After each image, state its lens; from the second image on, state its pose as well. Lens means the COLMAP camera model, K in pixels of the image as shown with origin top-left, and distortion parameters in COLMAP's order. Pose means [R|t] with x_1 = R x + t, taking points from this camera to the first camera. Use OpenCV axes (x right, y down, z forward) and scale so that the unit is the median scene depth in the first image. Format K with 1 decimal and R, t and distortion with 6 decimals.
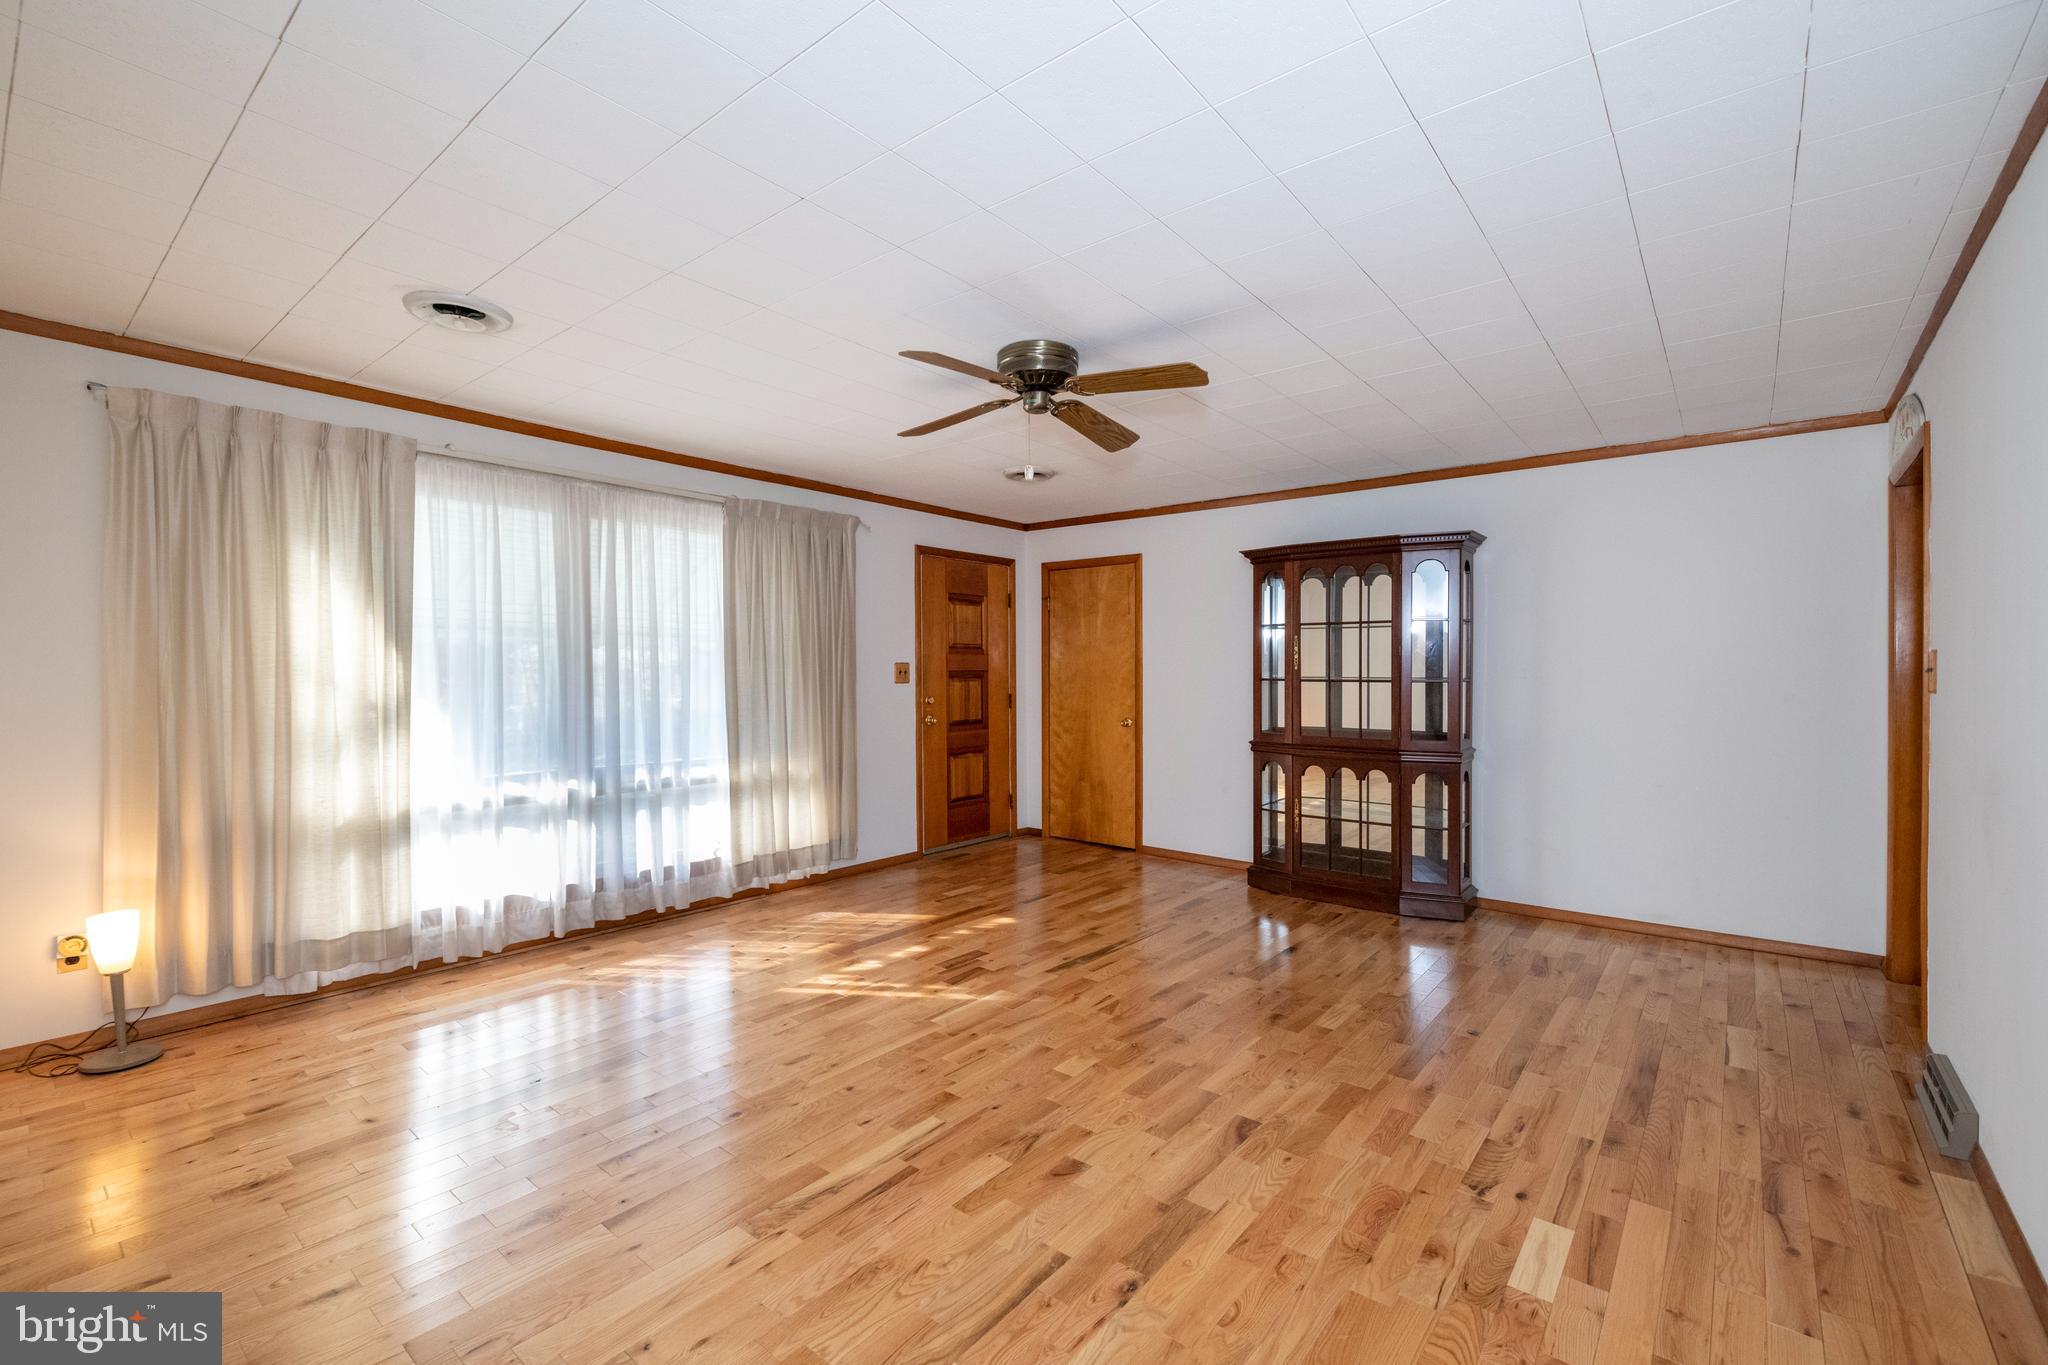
lens RADIAL K [[873.6, 0, 1017.5], [0, 873.6, 679.8], [0, 0, 1]] dist [0.013409, -0.007270]
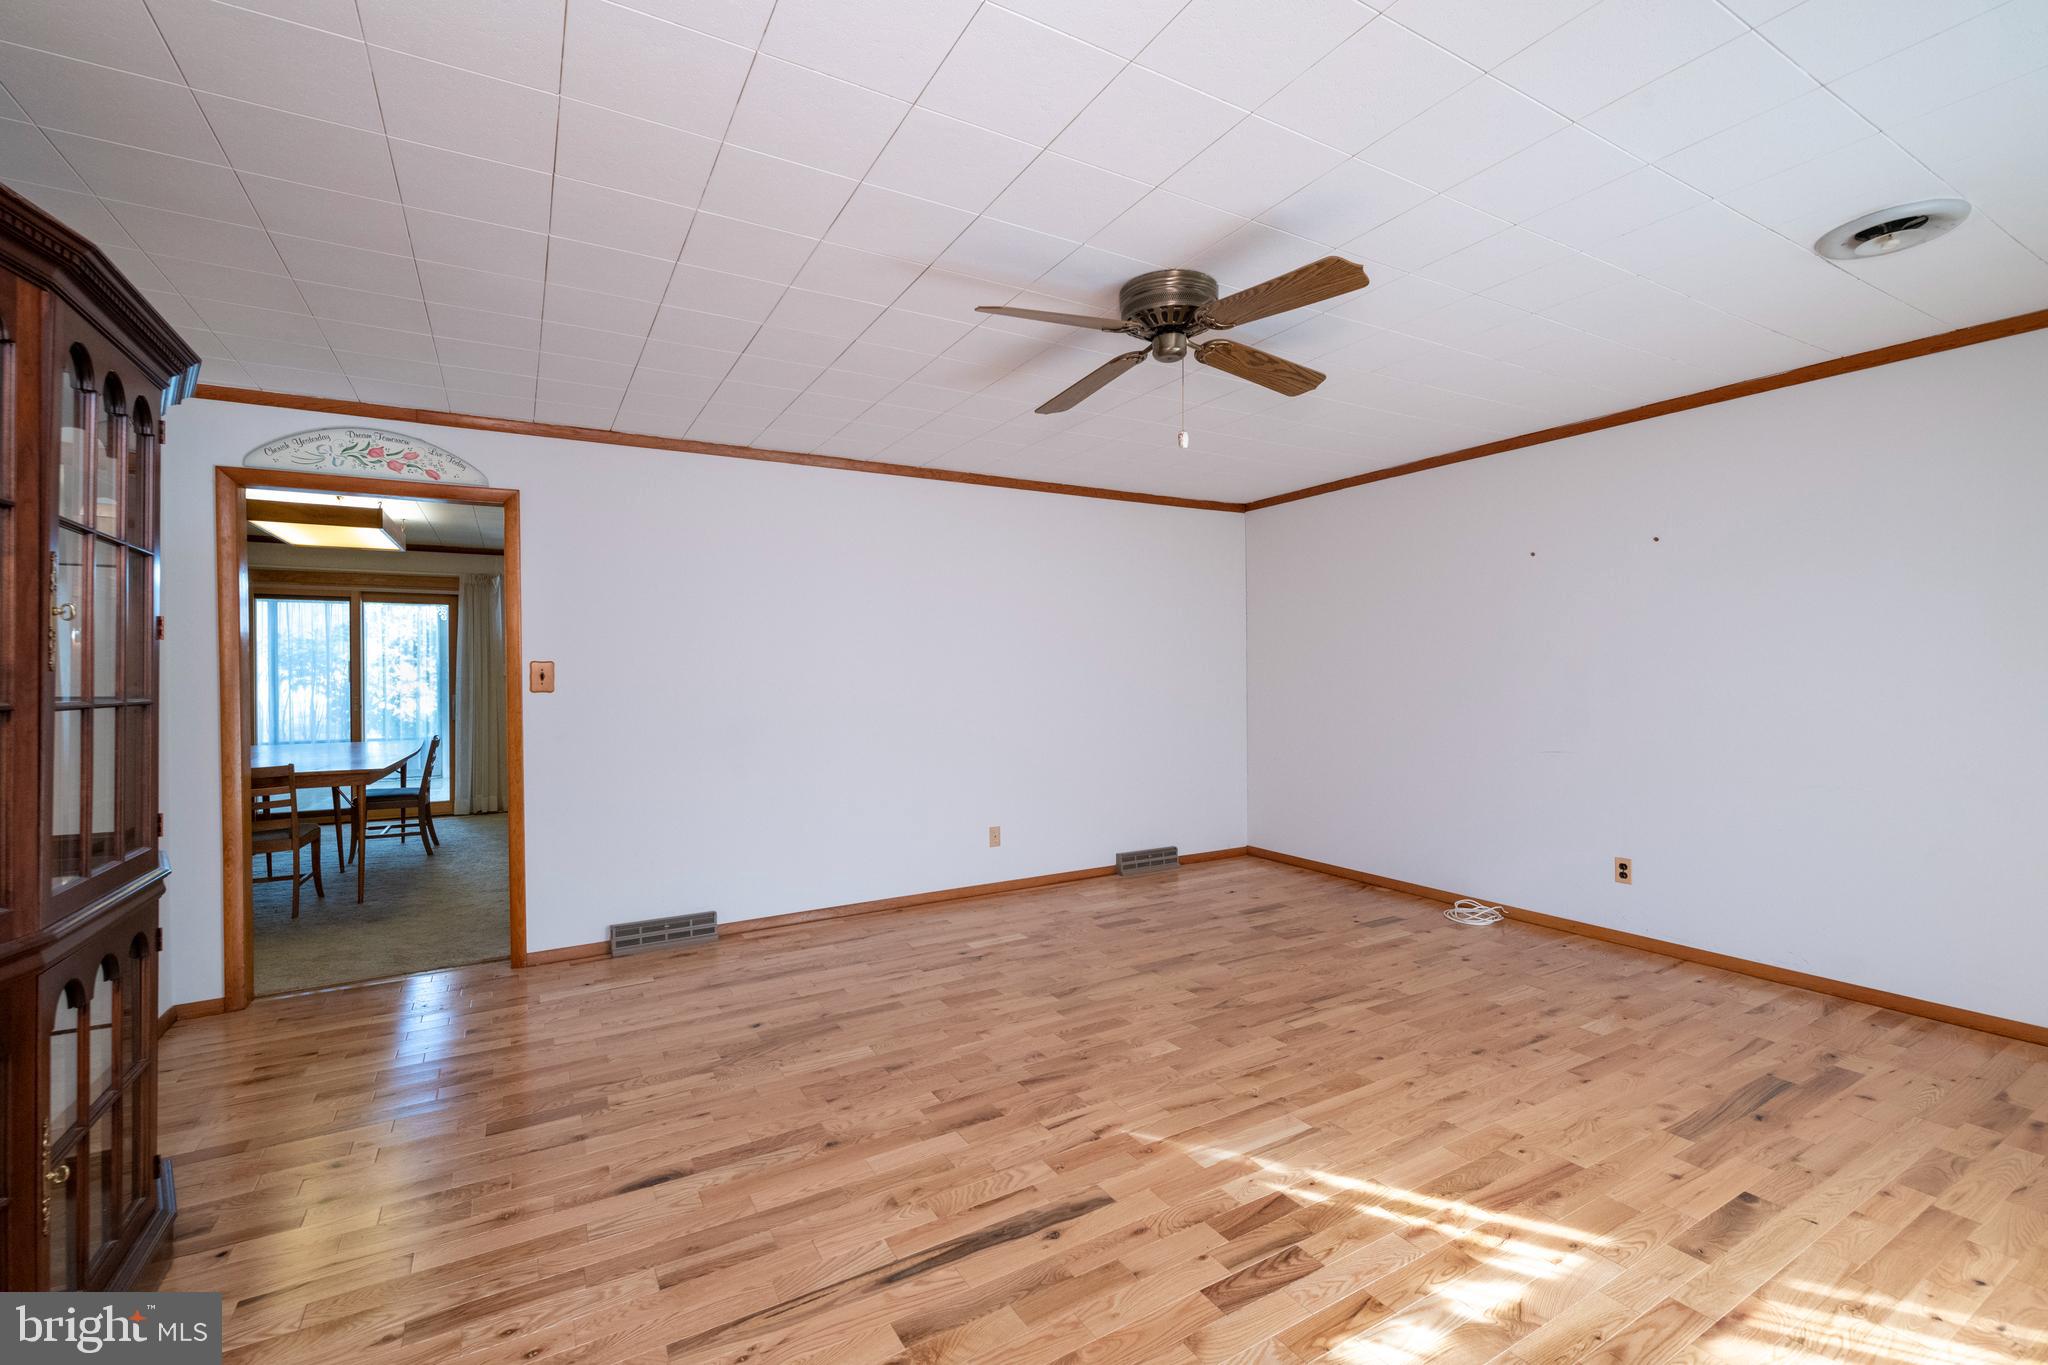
lens RADIAL K [[873.6, 0, 1019.8], [0, 873.6, 678.3], [0, 0, 1]] dist [0.013409, -0.007270]
pose [[-0.937342, 0.004618, 0.348379, -0.119056], [0.010018, 0.999856, 0.013702, -0.013590], [-0.348266, 0.016334, -0.937254, 1.654149]]
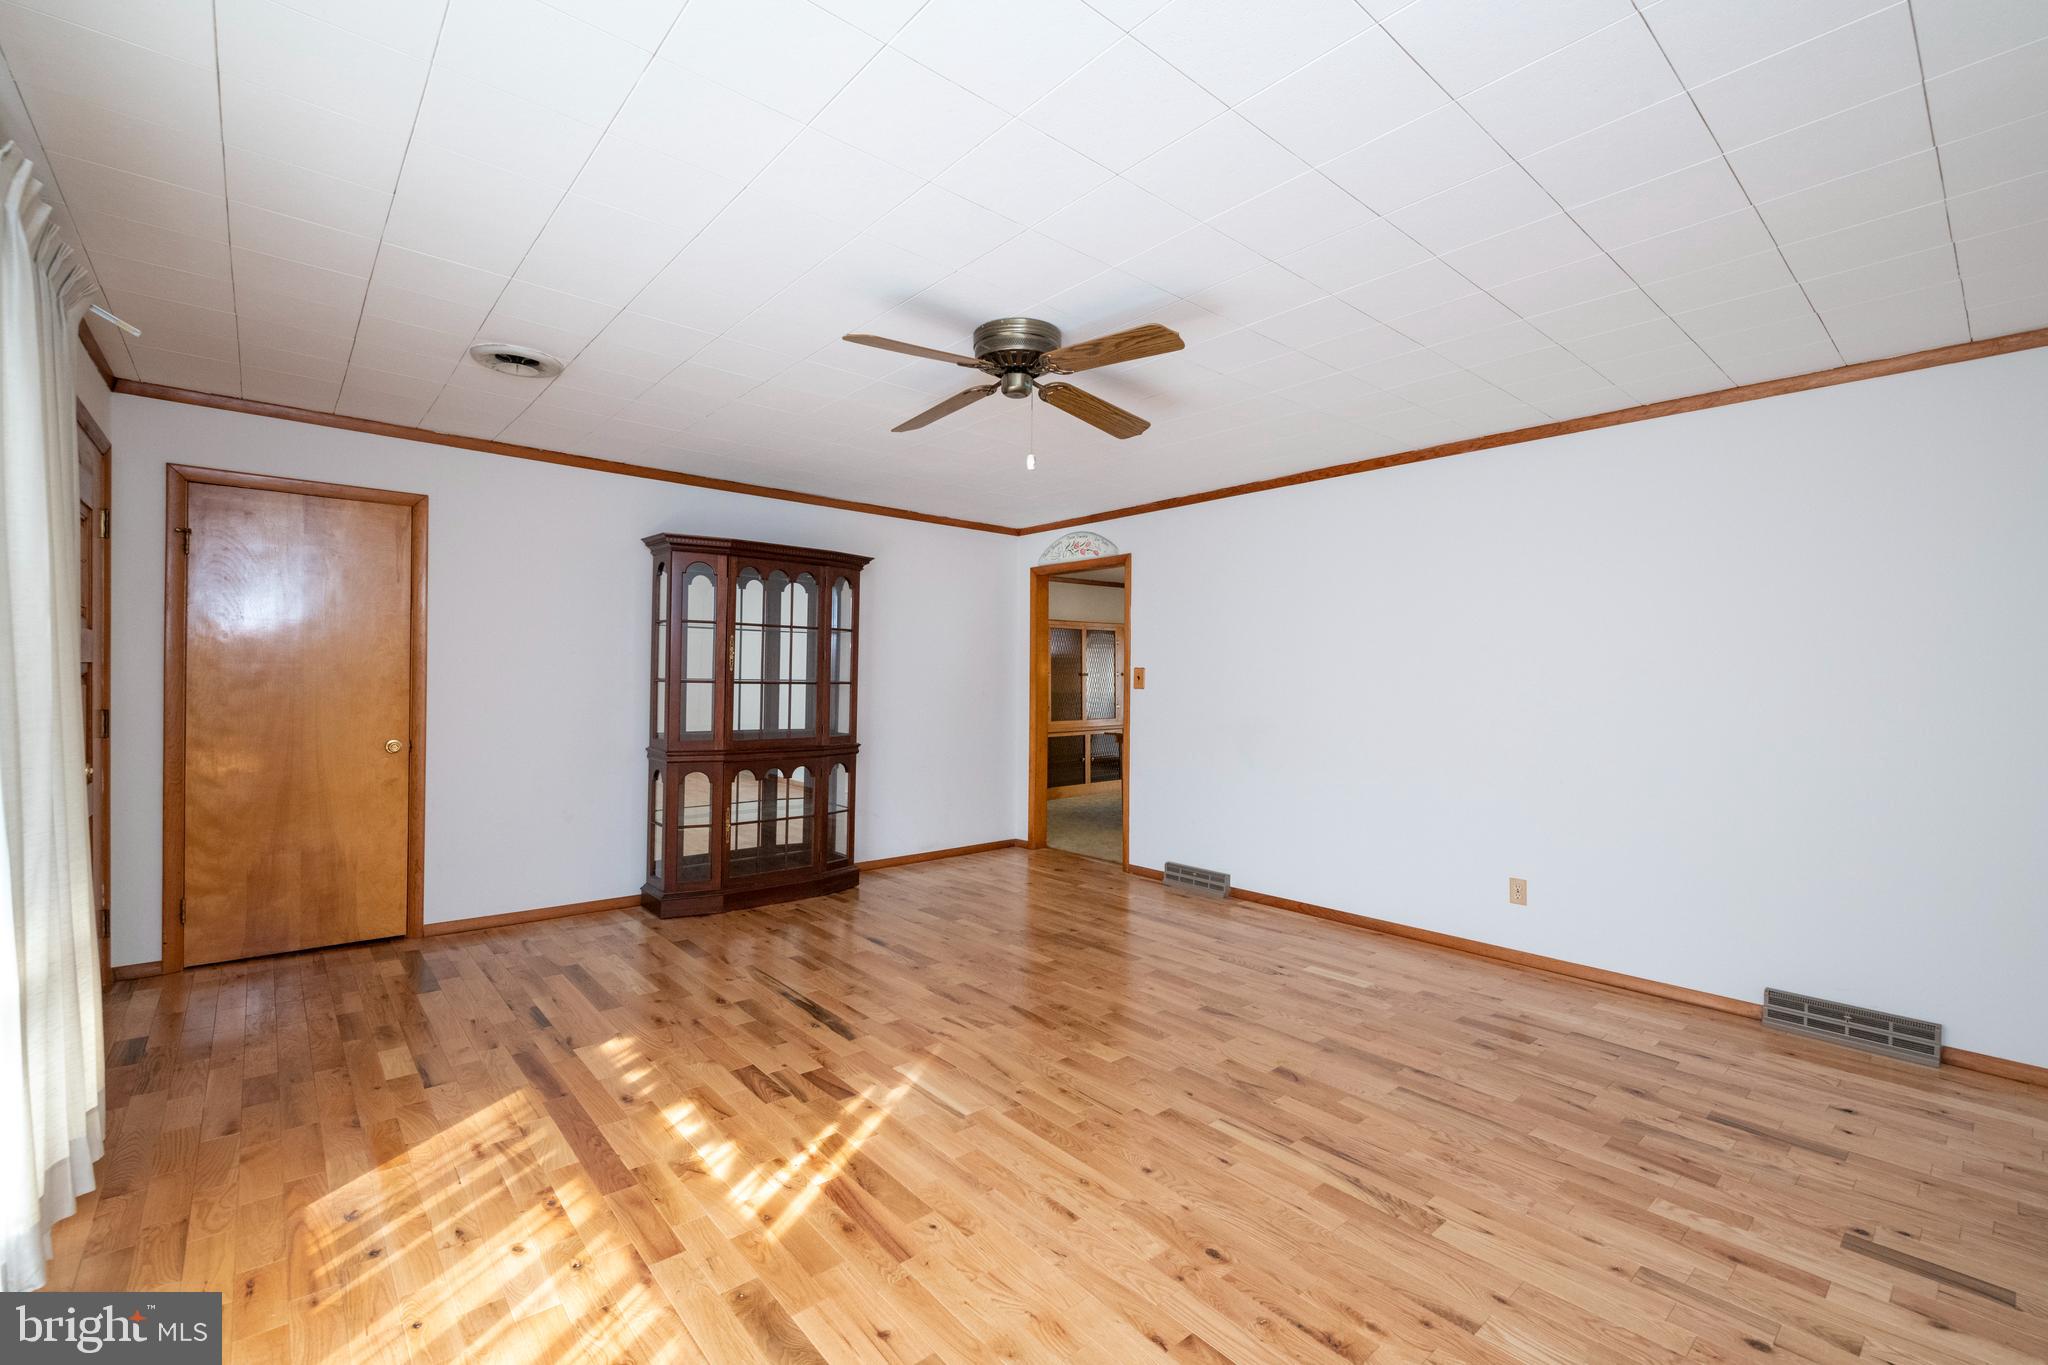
lens RADIAL K [[873.6, 0, 1026.9], [0, 873.6, 679.2], [0, 0, 1]] dist [0.013409, -0.007270]
pose [[0.166341, -0.001201, 0.986068, -0.802959], [-0.002058, 0.999997, 0.001565, -0.006836], [-0.986066, -0.002290, 0.166338, 0.749179]]
